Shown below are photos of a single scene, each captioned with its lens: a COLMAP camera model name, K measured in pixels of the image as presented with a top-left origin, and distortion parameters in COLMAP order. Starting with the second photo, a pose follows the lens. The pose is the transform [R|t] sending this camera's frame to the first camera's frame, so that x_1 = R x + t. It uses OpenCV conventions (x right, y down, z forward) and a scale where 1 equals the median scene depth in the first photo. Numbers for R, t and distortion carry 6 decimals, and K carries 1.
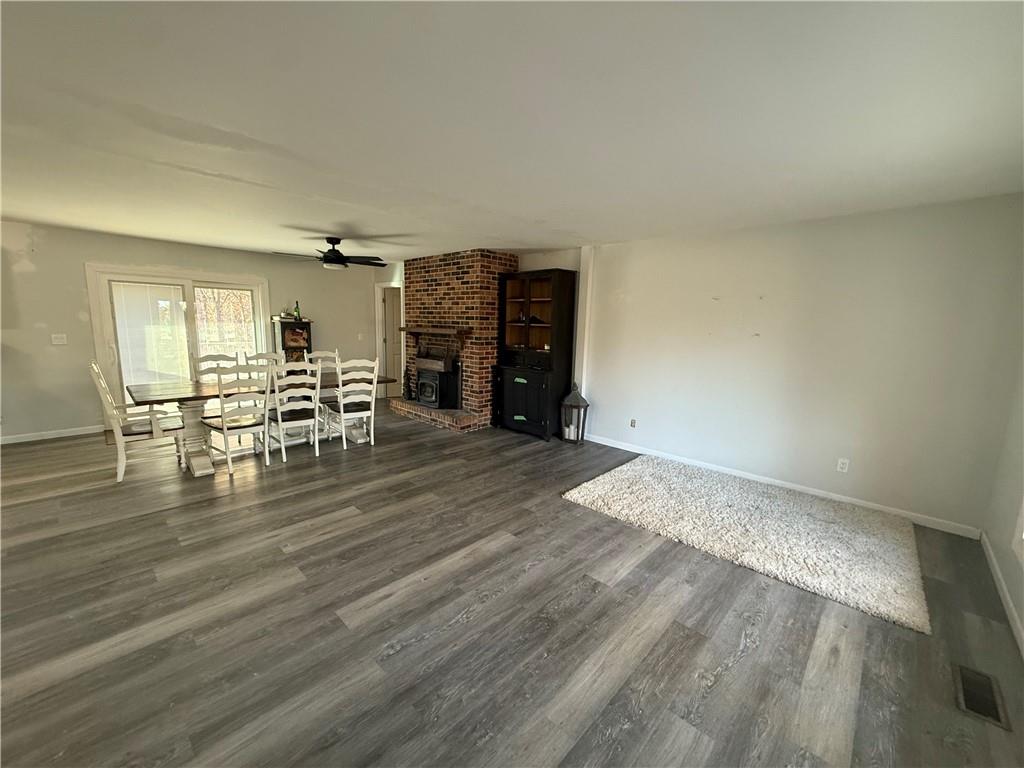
lens RADIAL K [[407.6, 0, 508.7], [0, 407.6, 384.4], [0, 0, 1]] dist [0.000986, 0.000444]
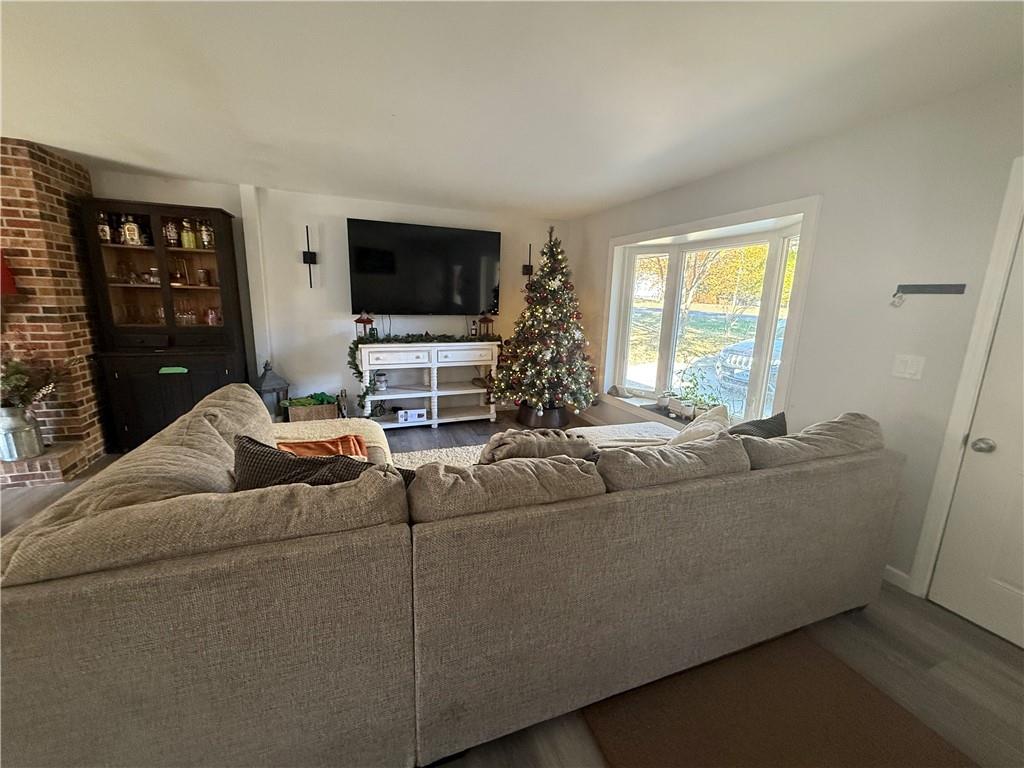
lens RADIAL K [[407.6, 0, 508.2], [0, 407.6, 384.2], [0, 0, 1]] dist [0.000986, 0.000444]
pose [[0.428550, -0.196393, 0.881915, -0.314825], [0.121719, 0.979742, 0.159031, -0.025727], [-0.895282, 0.039193, 0.443773, 0.193712]]
